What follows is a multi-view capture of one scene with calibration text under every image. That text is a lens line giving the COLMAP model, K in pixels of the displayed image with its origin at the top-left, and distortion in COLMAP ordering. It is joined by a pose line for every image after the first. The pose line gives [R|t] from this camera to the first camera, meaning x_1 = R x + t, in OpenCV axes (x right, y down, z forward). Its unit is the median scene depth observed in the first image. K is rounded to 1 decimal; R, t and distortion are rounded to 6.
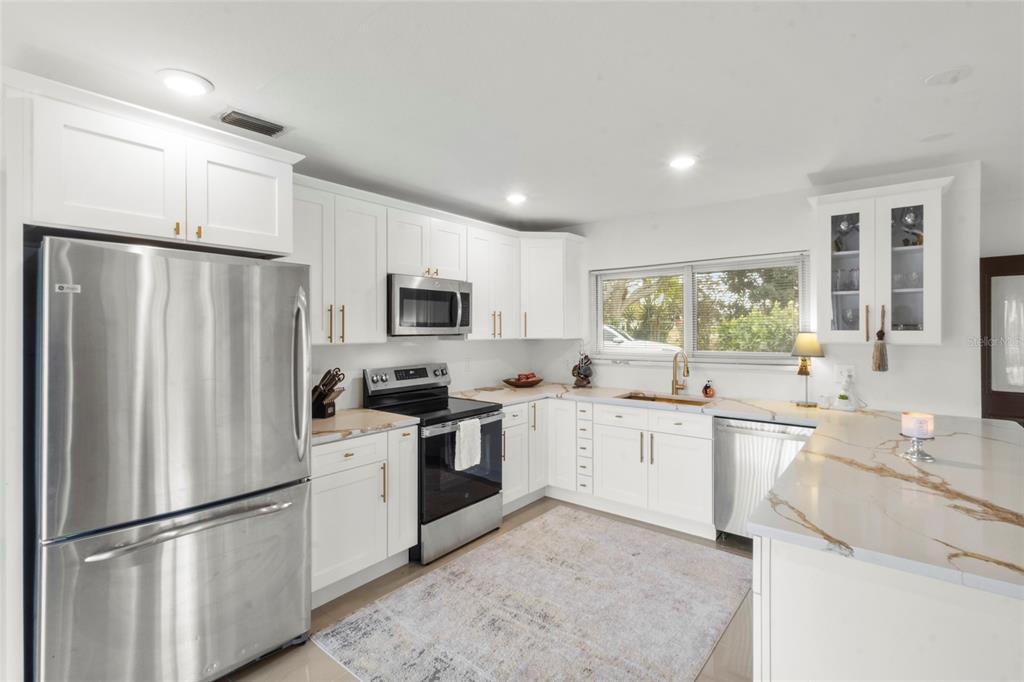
lens RADIAL K [[470.8, 0, 497.0], [0, 470.8, 325.3], [0, 0, 1]] dist [-0.000752, -0.000503]
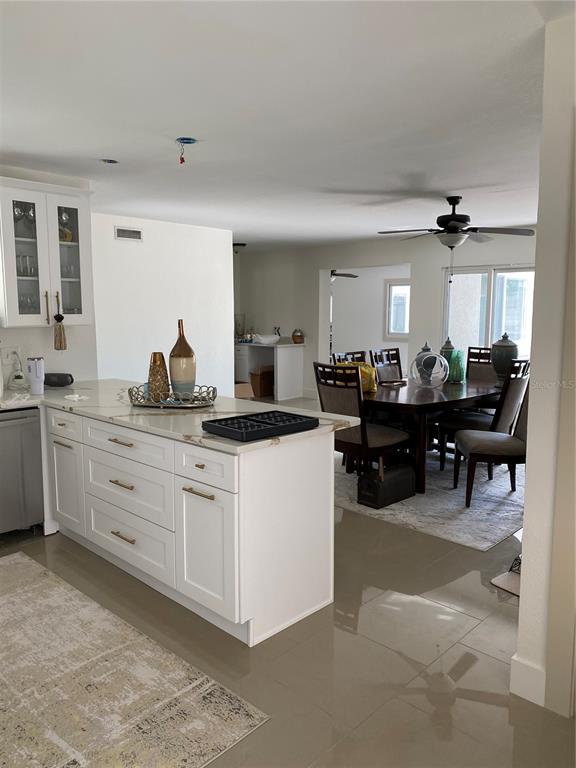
lens RADIAL K [[578.7, 0, 290.0], [0, 578.7, 384.2], [0, 0, 1]] dist [0.101214, -0.178013]
pose [[0.068071, -0.122572, 0.990122, -1.021885], [-0.005707, 0.992360, 0.123241, 0.003368], [-0.997664, -0.014040, 0.066852, 0.612657]]
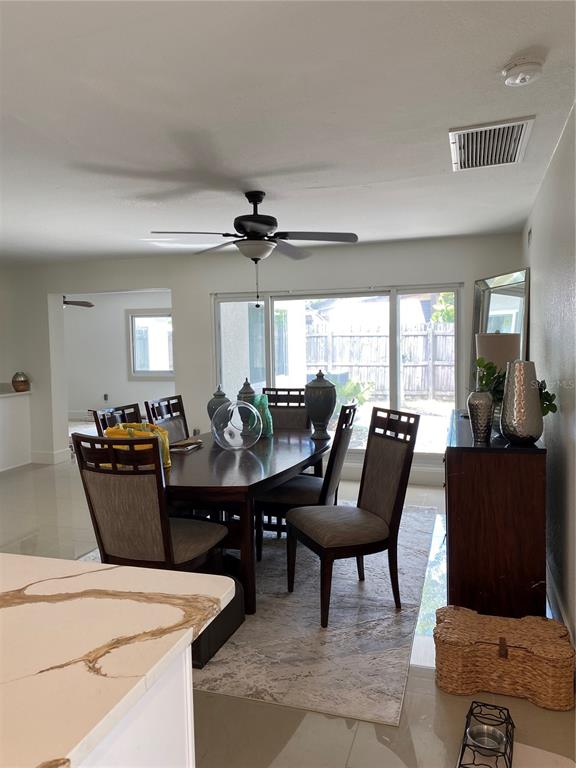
lens RADIAL K [[578.7, 0, 290.0], [0, 578.7, 384.2], [0, 0, 1]] dist [0.101214, -0.178013]
pose [[-0.383617, -0.055875, 0.921800, 0.036391], [0.017327, 0.997557, 0.067677, -0.002819], [-0.923330, 0.041934, -0.381712, 0.750064]]
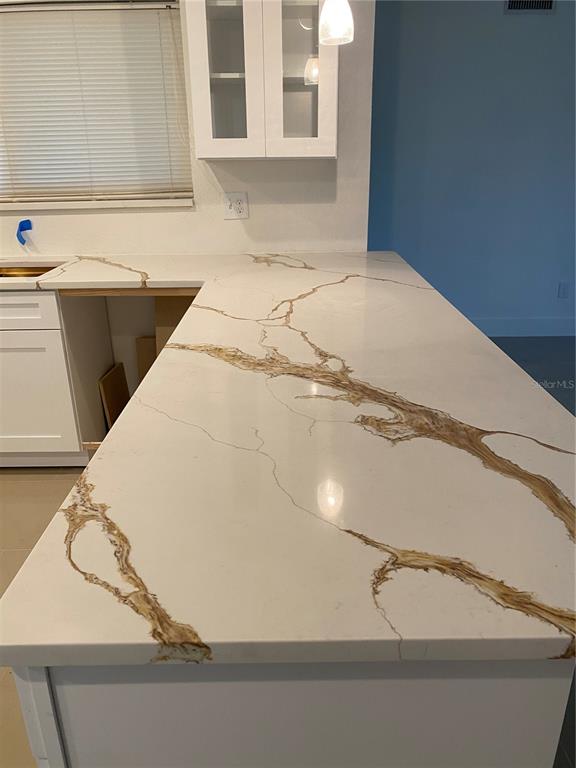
lens RADIAL K [[578.7, 0, 290.0], [0, 578.7, 384.2], [0, 0, 1]] dist [0.101214, -0.178013]
pose [[0.762480, -0.241810, 0.600127, 0.417121], [0.004816, 0.929632, 0.368458, 0.056555], [-0.646994, -0.278051, 0.709990, 0.489287]]
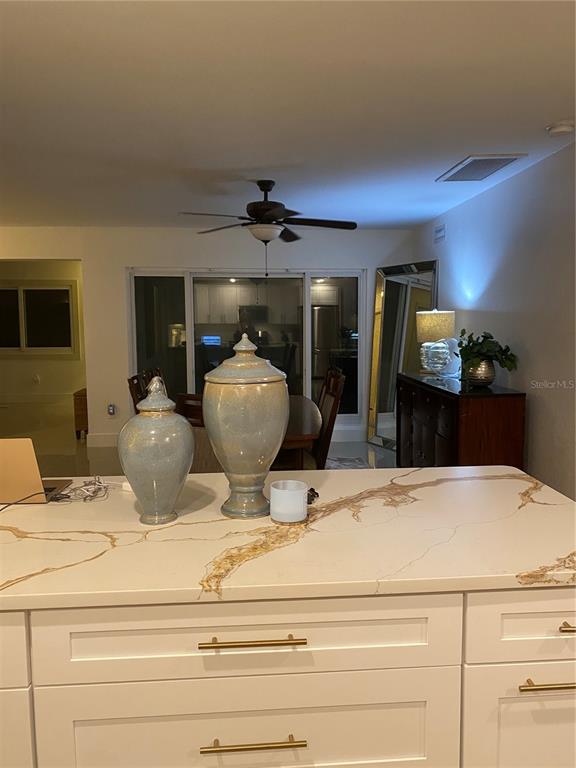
lens RADIAL K [[581.1, 0, 288.9], [0, 581.1, 384.0], [0, 0, 1]] dist [0.015081, 0.003345]
pose [[-0.694946, -0.069546, 0.715691, 0.276519], [0.007275, 0.994581, 0.103710, 0.022089], [-0.719025, 0.077280, -0.690674, 1.760123]]
